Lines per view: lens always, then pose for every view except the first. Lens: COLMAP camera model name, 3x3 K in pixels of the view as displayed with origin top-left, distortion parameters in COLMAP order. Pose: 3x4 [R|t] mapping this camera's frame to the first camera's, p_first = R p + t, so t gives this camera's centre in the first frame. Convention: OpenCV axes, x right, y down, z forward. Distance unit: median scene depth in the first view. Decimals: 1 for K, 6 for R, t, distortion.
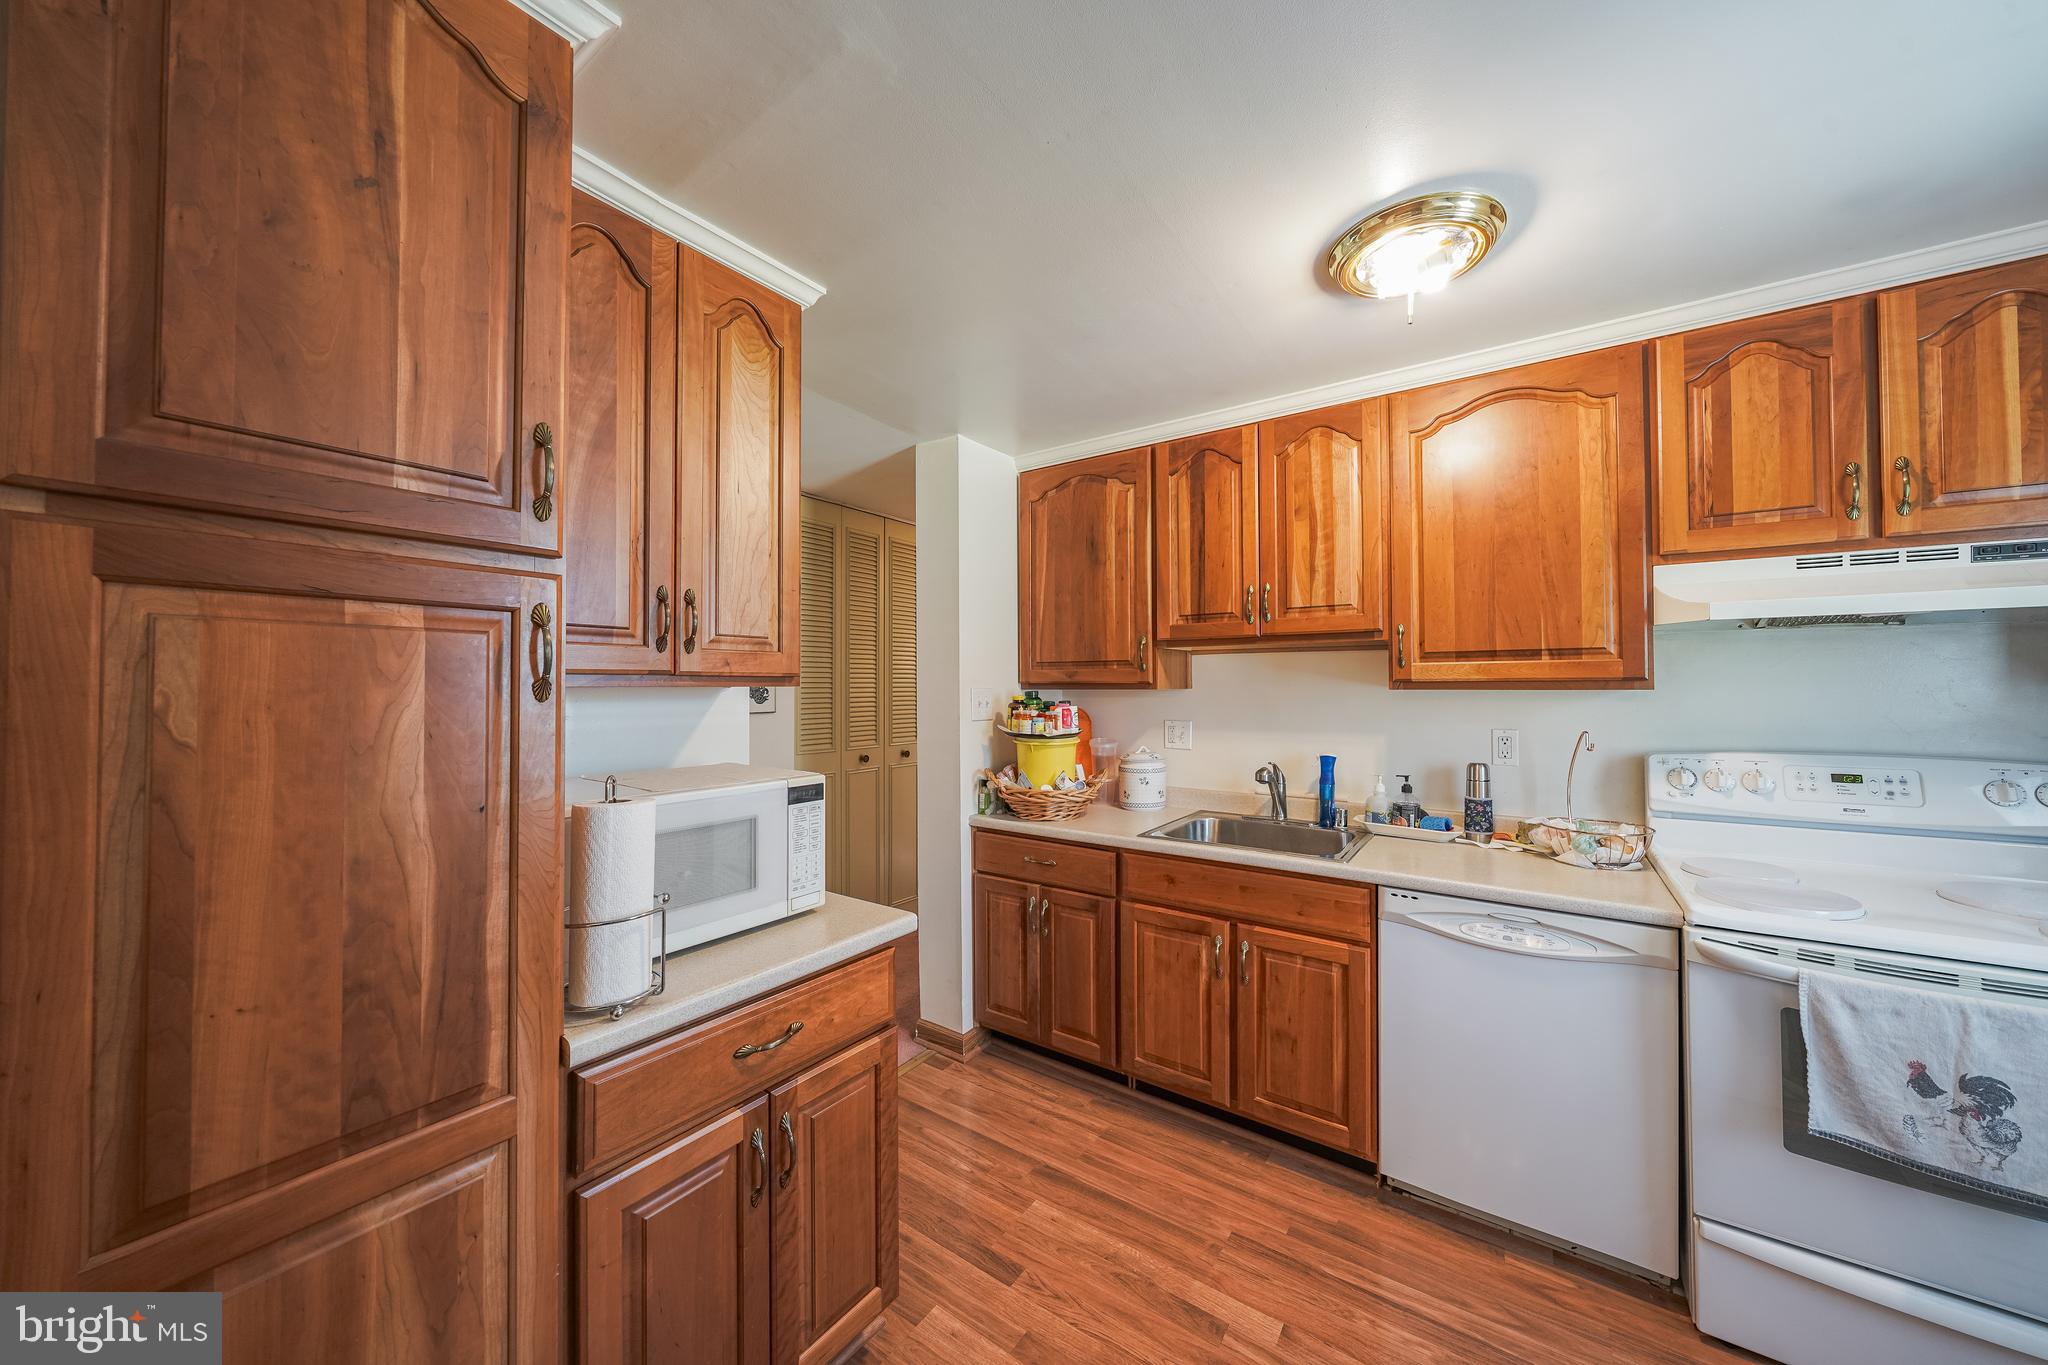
lens RADIAL K [[699.3, 0, 1031.5], [0, 699.3, 680.8], [0, 0, 1]] dist [-0.009736, -0.000225]
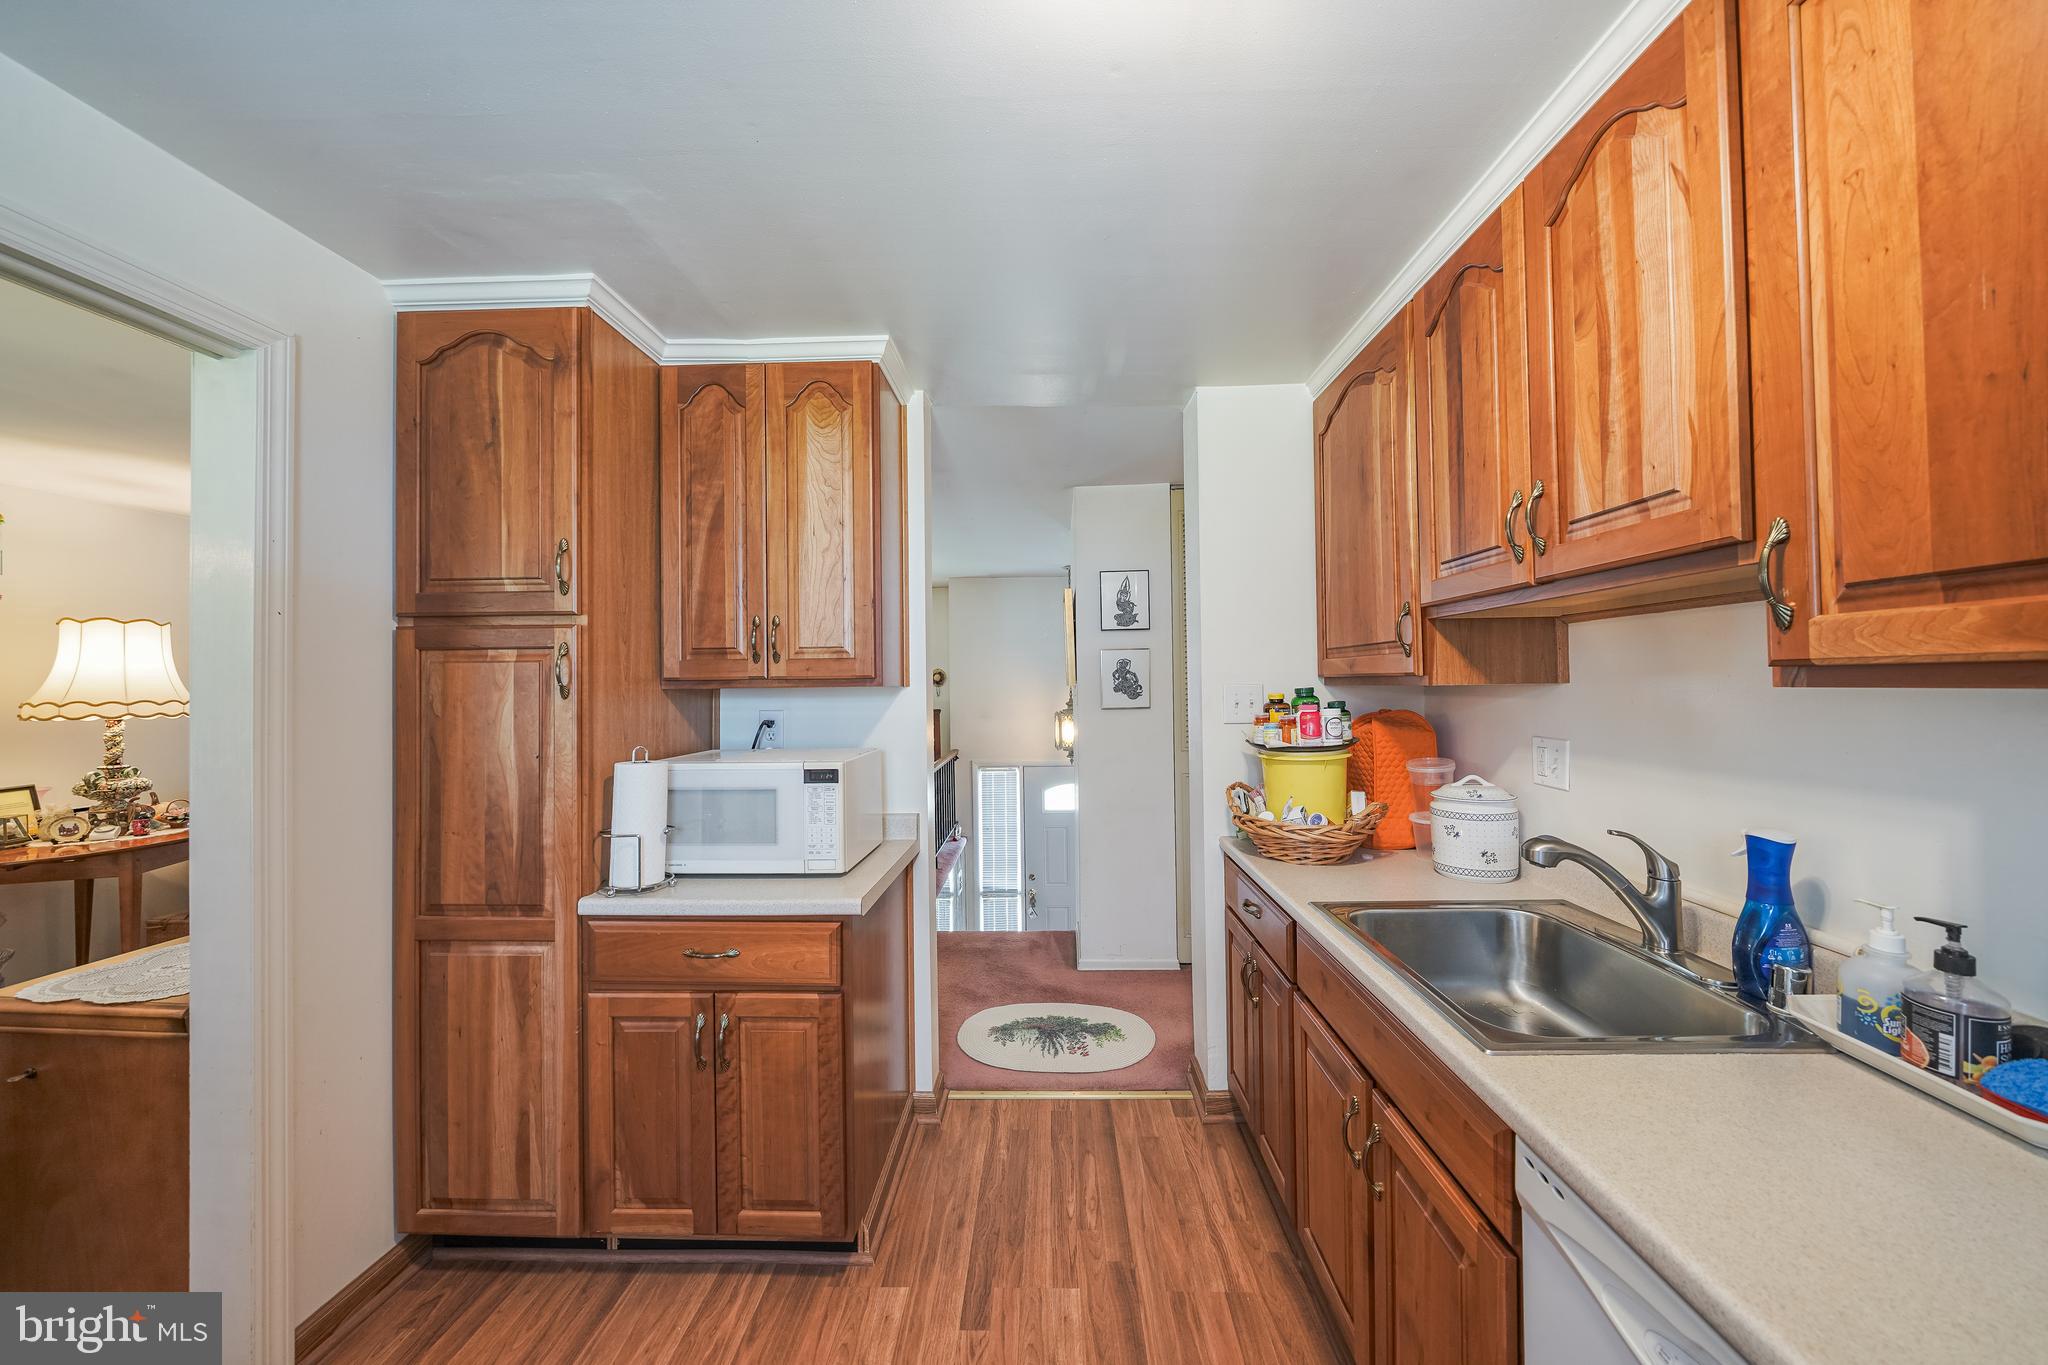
lens RADIAL K [[699.3, 0, 1027.8], [0, 699.3, 681.4], [0, 0, 1]] dist [-0.009736, -0.000225]
pose [[0.555059, -0.007732, -0.831775, 0.880450], [0.018215, 0.999830, 0.002861, 0.001446], [0.831612, -0.016738, 0.555105, 0.630881]]
